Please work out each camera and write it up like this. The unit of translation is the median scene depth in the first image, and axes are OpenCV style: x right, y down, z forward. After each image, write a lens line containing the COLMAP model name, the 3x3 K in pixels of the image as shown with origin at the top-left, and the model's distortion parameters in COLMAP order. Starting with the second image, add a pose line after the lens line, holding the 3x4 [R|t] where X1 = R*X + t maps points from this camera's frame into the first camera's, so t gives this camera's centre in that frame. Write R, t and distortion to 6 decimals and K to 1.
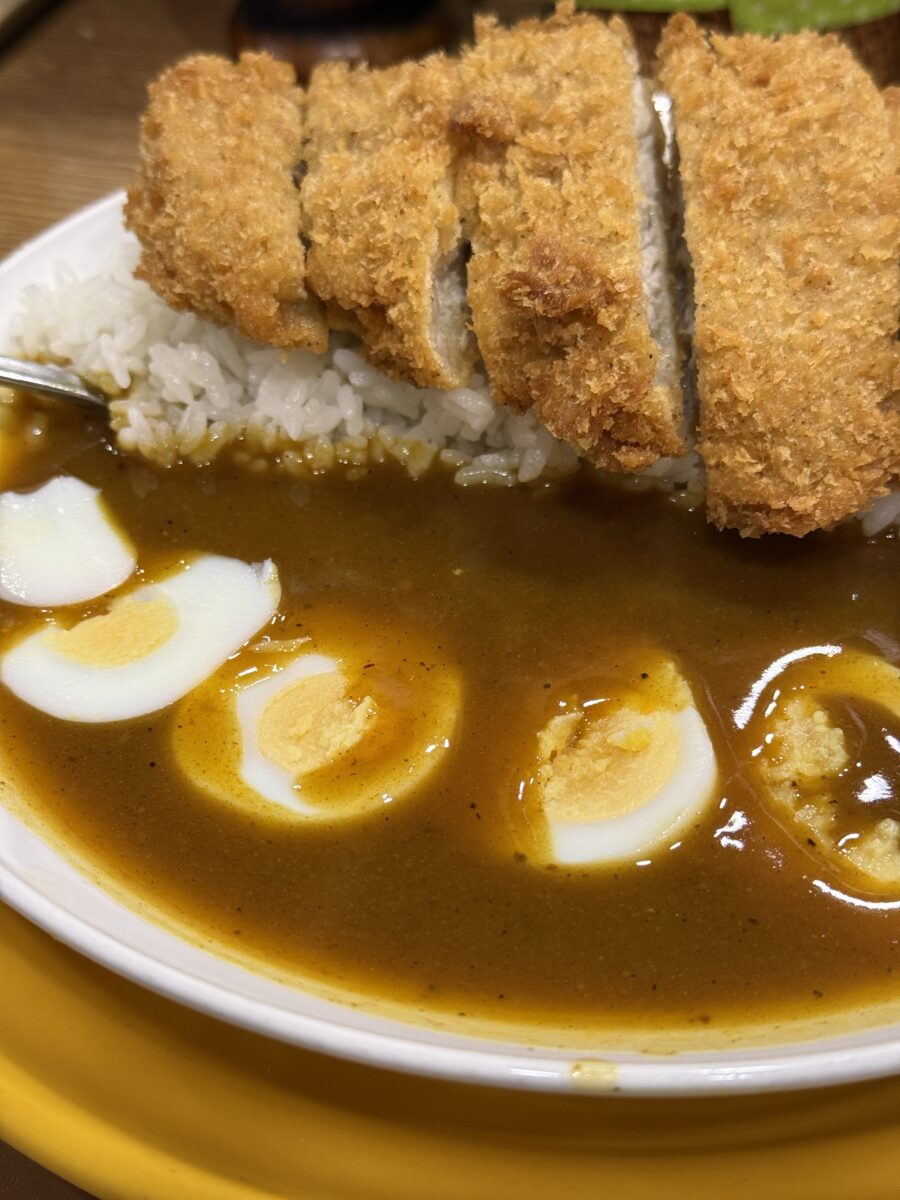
lens RADIAL K [[1792.5, 0, 381.9], [0, 1792.5, 618.7], [0, 0, 1]] dist [0.043447, 0.038668]
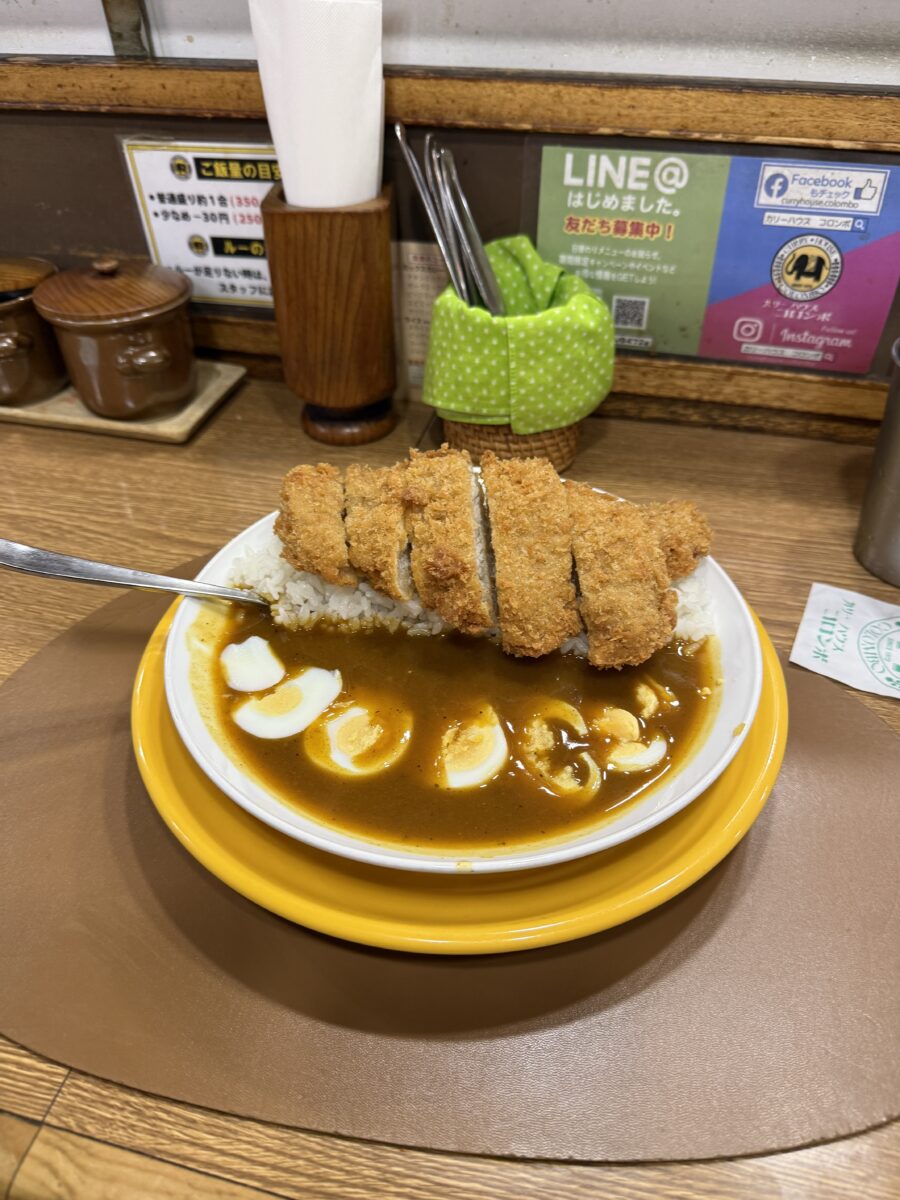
lens RADIAL K [[875.4, 0, 450.0], [0, 875.4, 600.0], [0, 0, 1]] dist [0.047137, -0.092677]
pose [[0.994658, -0.022460, 0.100756, -0.026031], [0.025807, 0.999153, -0.032040, -0.088539], [-0.099951, 0.034469, 0.994395, -0.283655]]
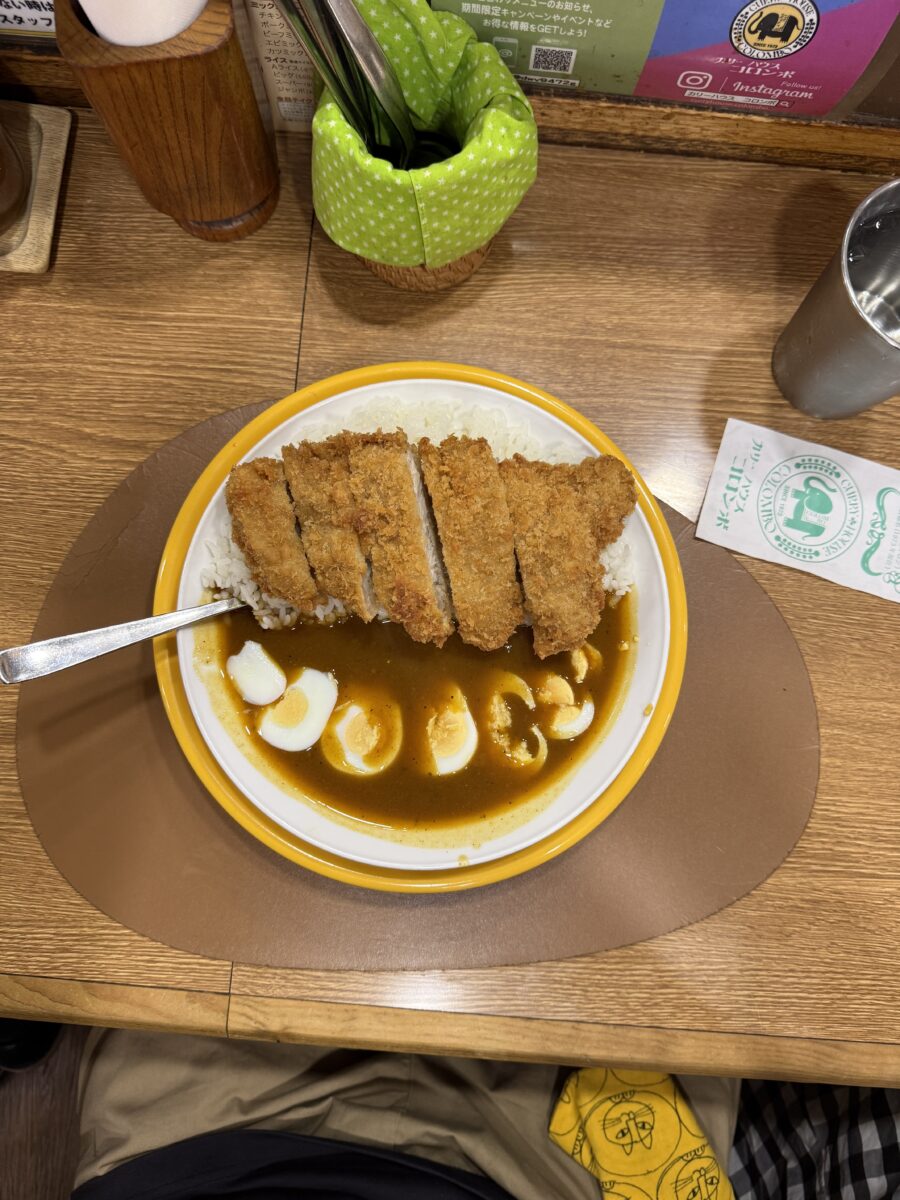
lens RADIAL K [[875.4, 0, 450.0], [0, 875.4, 600.0], [0, 0, 1]] dist [0.047137, -0.092677]
pose [[0.965035, -0.242630, 0.099185, 0.020121], [0.118556, 0.741505, 0.660390, -1.119658], [-0.233777, -0.625541, 0.744343, -0.116367]]
